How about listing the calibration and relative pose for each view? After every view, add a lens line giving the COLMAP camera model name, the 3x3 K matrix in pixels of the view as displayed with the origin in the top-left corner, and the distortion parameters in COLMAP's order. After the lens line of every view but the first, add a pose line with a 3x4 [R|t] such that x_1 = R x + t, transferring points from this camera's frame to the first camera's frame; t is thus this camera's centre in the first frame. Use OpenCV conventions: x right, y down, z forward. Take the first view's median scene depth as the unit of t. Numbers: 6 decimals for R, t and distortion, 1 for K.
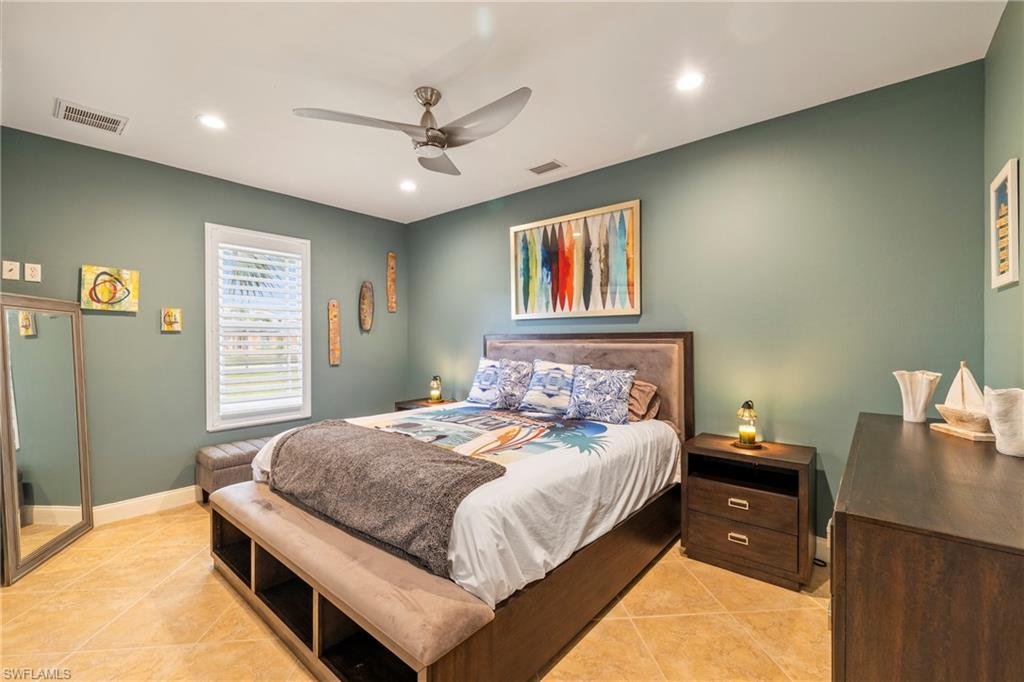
lens RADIAL K [[432.5, 0, 503.4], [0, 432.5, 340.3], [0, 0, 1]] dist [0.001500, 0.000004]
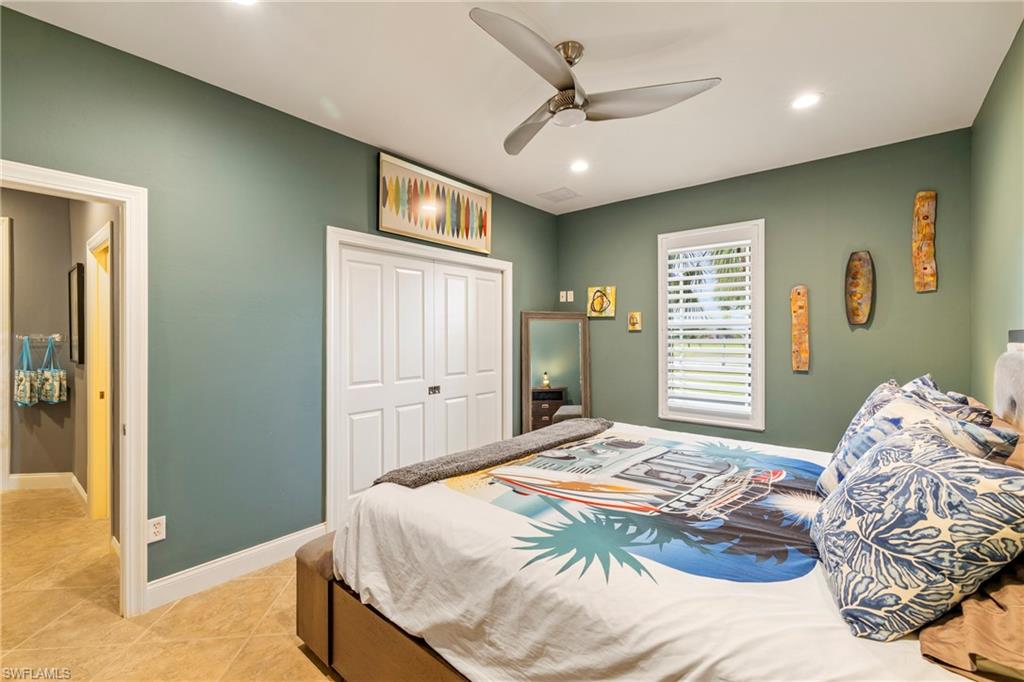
lens RADIAL K [[432.5, 0, 503.9], [0, 432.5, 339.1], [0, 0, 1]] dist [0.001500, 0.000004]
pose [[0.007072, 0.010906, -0.999916, 0.509206], [-0.002764, 0.999937, 0.010887, -0.009494], [0.999971, 0.002686, 0.007102, 0.656904]]
